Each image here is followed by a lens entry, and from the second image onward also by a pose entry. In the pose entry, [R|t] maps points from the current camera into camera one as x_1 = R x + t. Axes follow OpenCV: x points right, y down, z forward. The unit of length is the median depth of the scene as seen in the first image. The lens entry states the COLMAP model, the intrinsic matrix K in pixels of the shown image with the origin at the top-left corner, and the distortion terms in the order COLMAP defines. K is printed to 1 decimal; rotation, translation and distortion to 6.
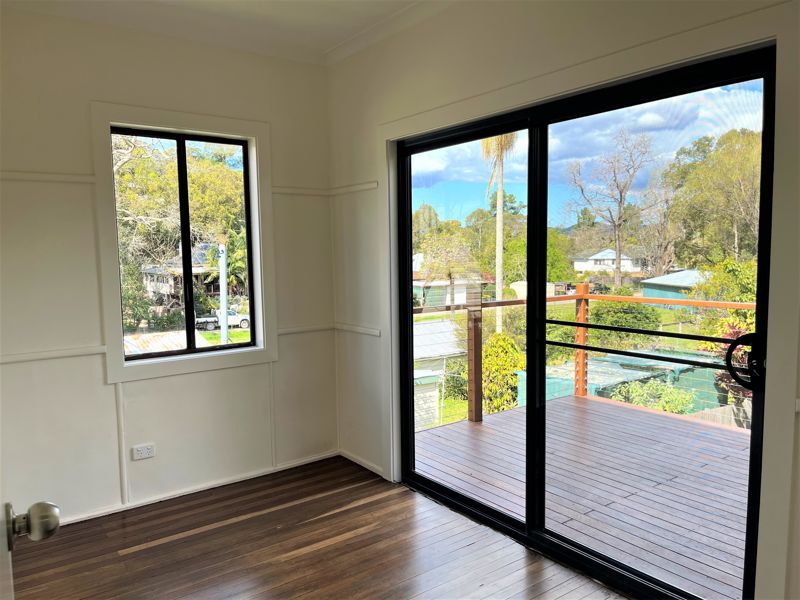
lens RADIAL K [[634.6, 0, 403.4], [0, 634.6, 312.8], [0, 0, 1]] dist [0.049087, -0.072827]
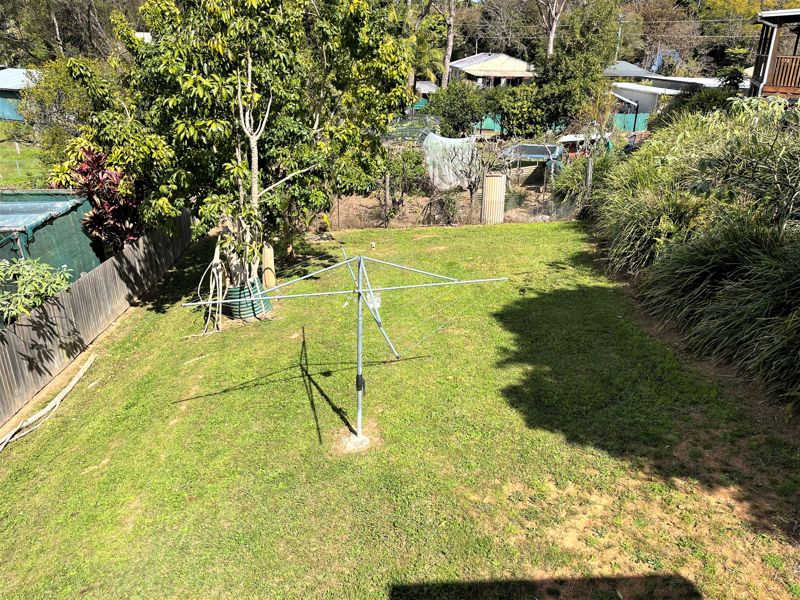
lens RADIAL K [[634.6, 0, 403.4], [0, 634.6, 312.8], [0, 0, 1]] dist [0.049087, -0.072827]
pose [[0.589789, -0.295897, 0.751394, 0.043580], [0.059344, 0.943819, 0.325092, -0.008903], [-0.805374, -0.147145, 0.574214, 0.094666]]
